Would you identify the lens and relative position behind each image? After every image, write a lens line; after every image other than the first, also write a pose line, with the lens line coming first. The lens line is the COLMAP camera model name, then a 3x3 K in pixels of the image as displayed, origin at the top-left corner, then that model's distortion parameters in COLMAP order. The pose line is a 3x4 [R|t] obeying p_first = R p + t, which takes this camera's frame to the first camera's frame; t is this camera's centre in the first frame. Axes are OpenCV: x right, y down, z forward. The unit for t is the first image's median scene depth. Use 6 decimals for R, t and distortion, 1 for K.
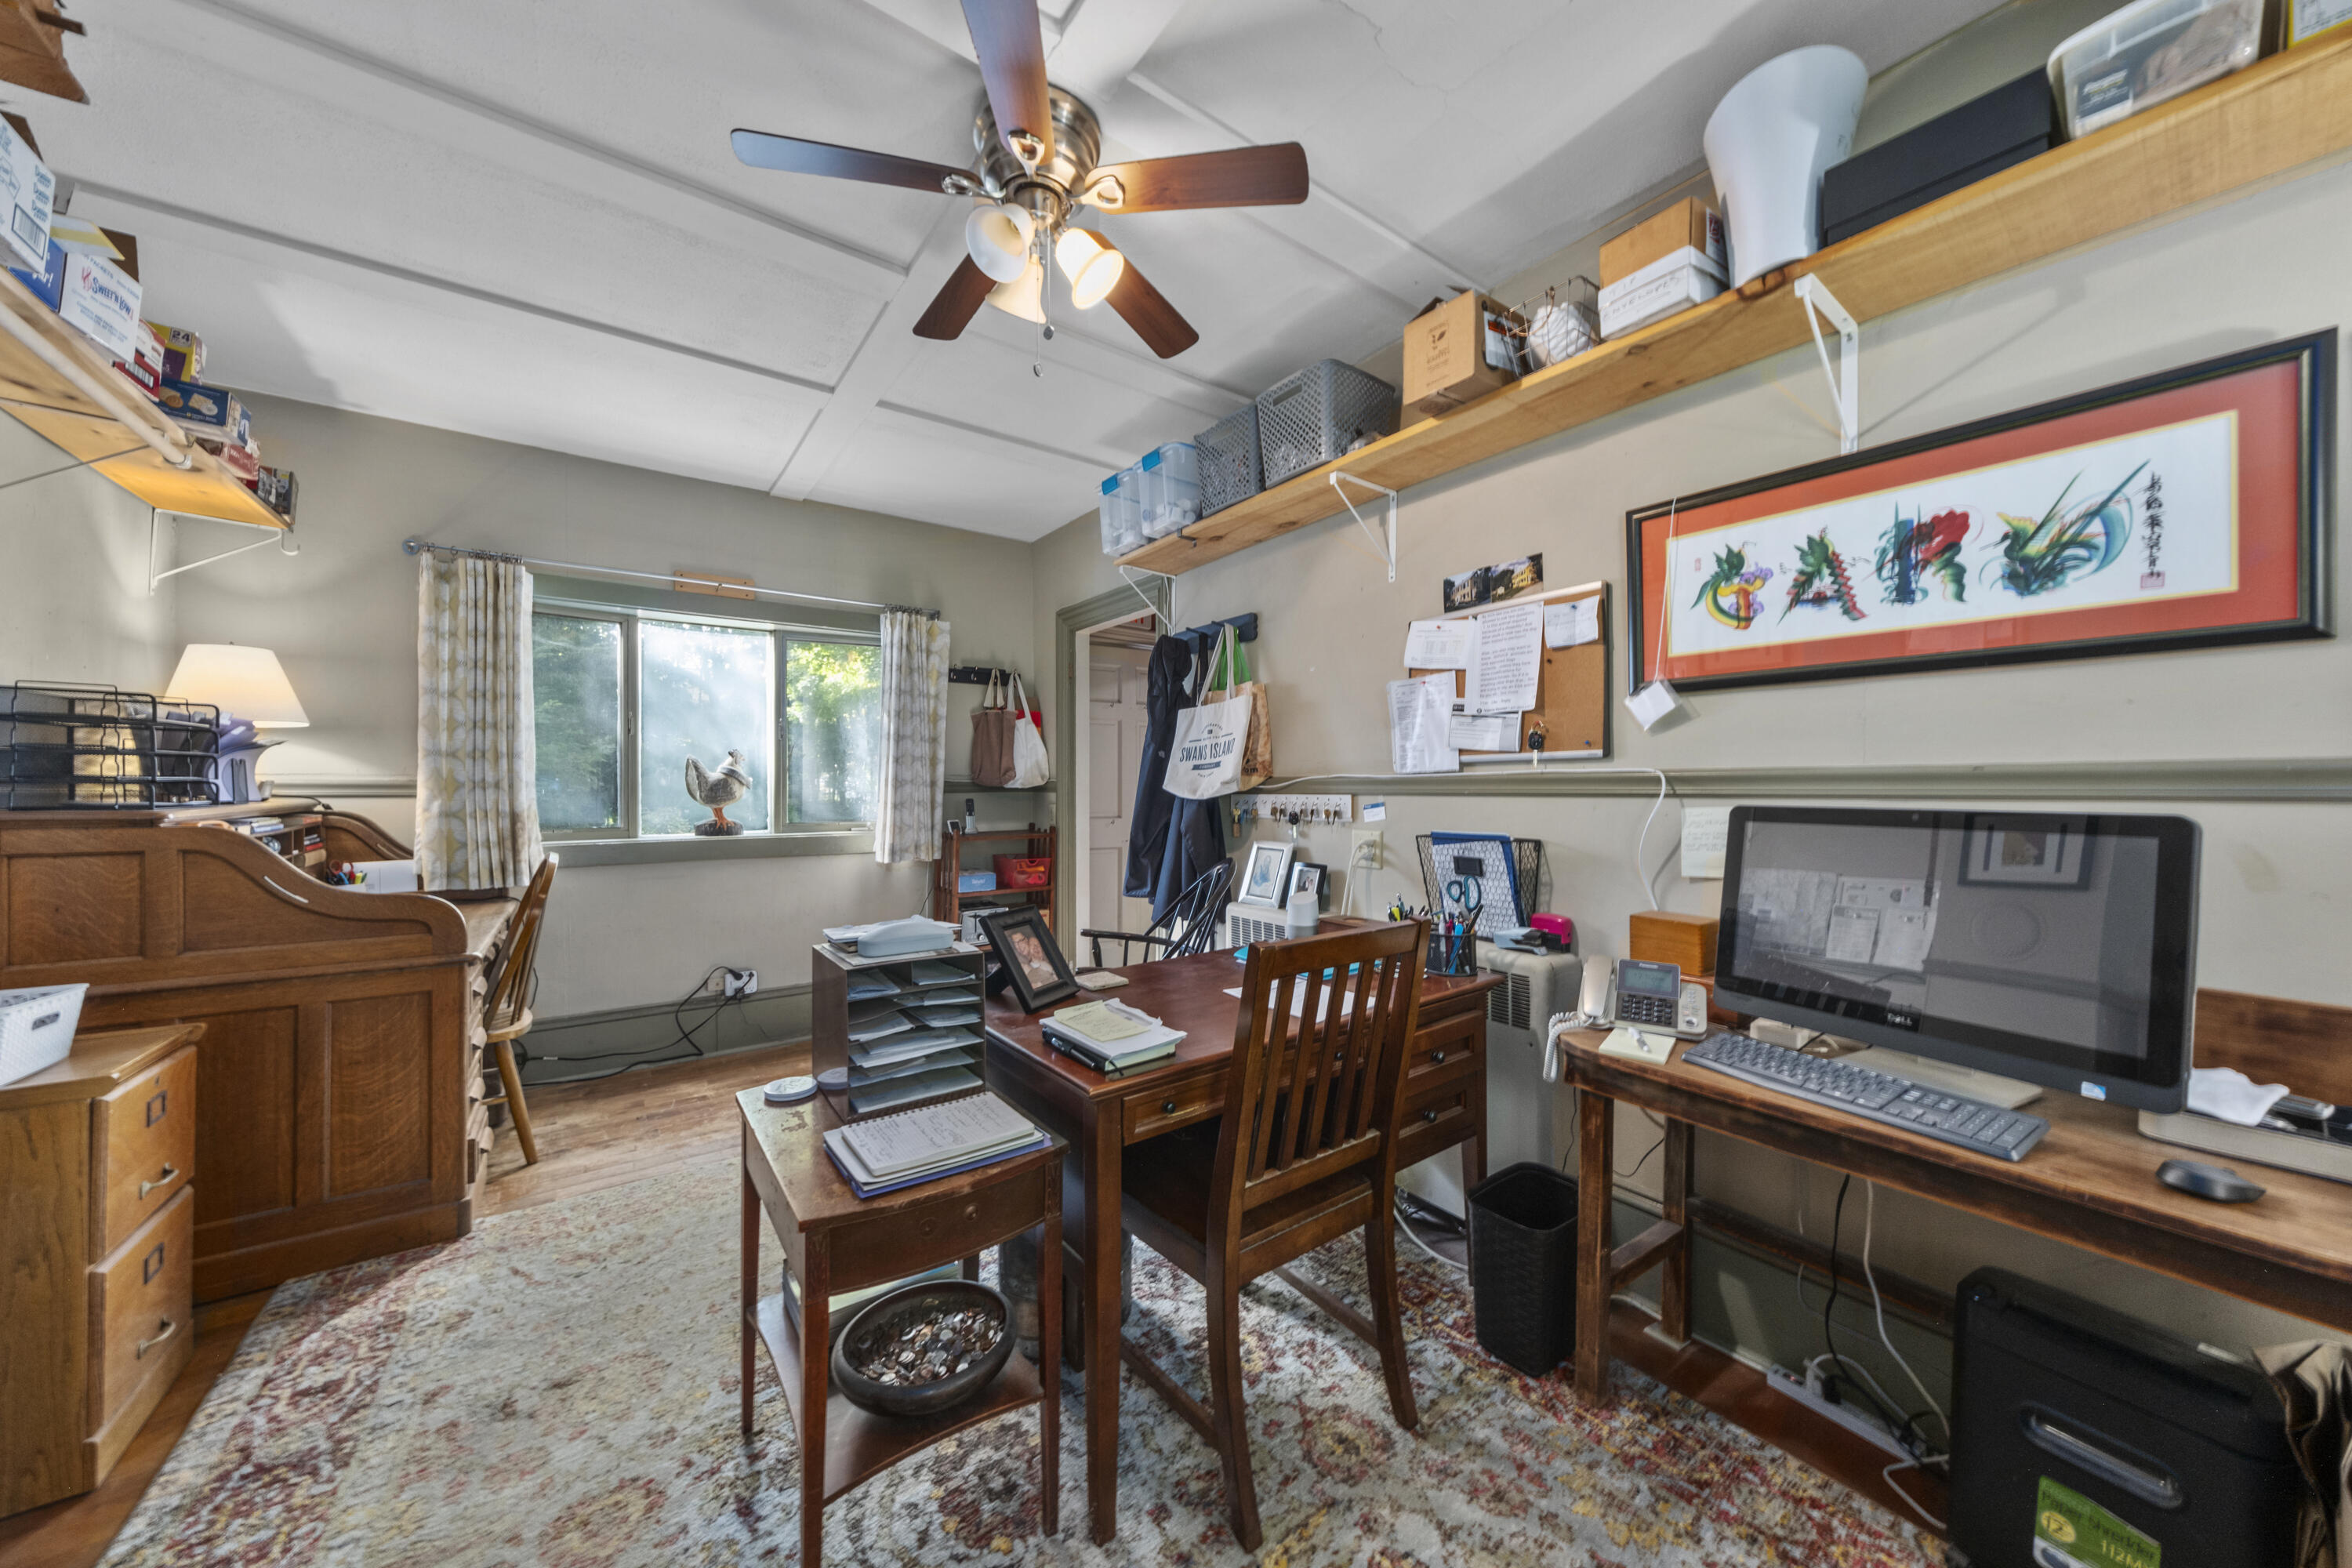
lens RADIAL K [[802.9, 0, 1180.9], [0, 802.9, 788.5], [0, 0, 1]] dist [0.001607, -0.000120]
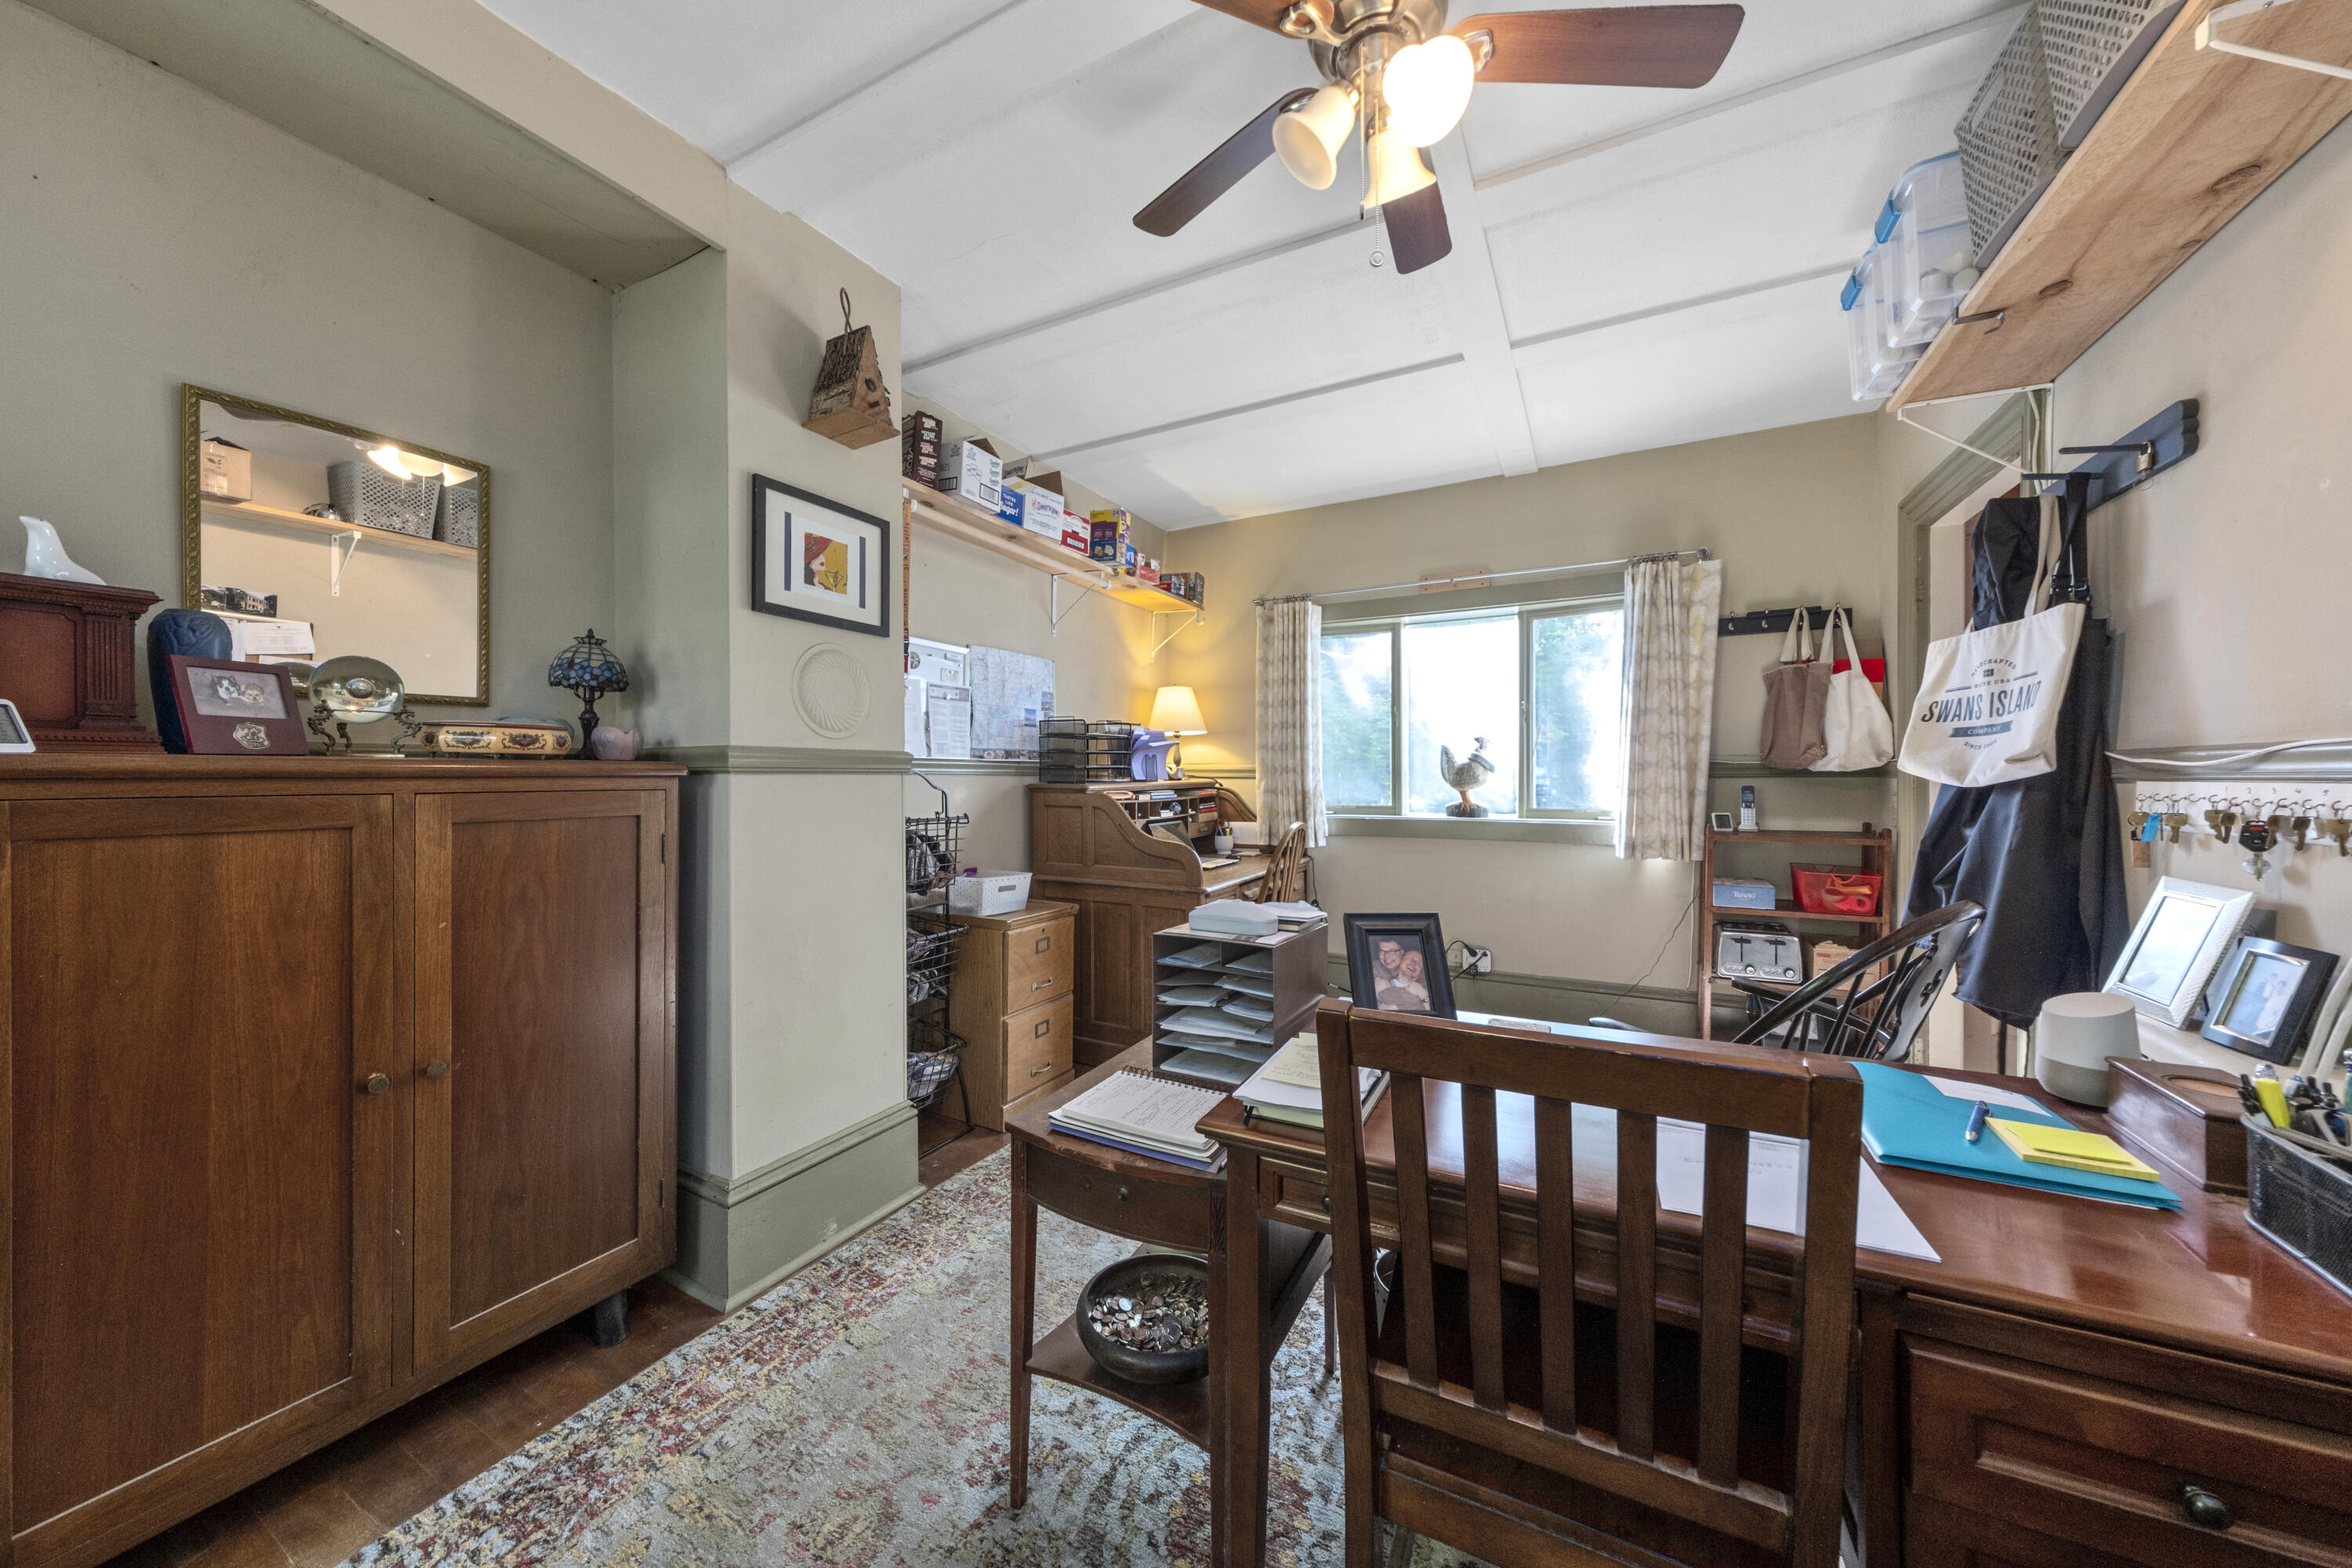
lens RADIAL K [[802.9, 0, 1178.3], [0, 802.9, 778.9], [0, 0, 1]] dist [0.001607, -0.000120]
pose [[0.430510, 0.005366, -0.902570, 0.274258], [-0.000534, 0.999984, 0.005691, 0.003448], [0.902586, -0.001968, 0.430506, 0.261859]]
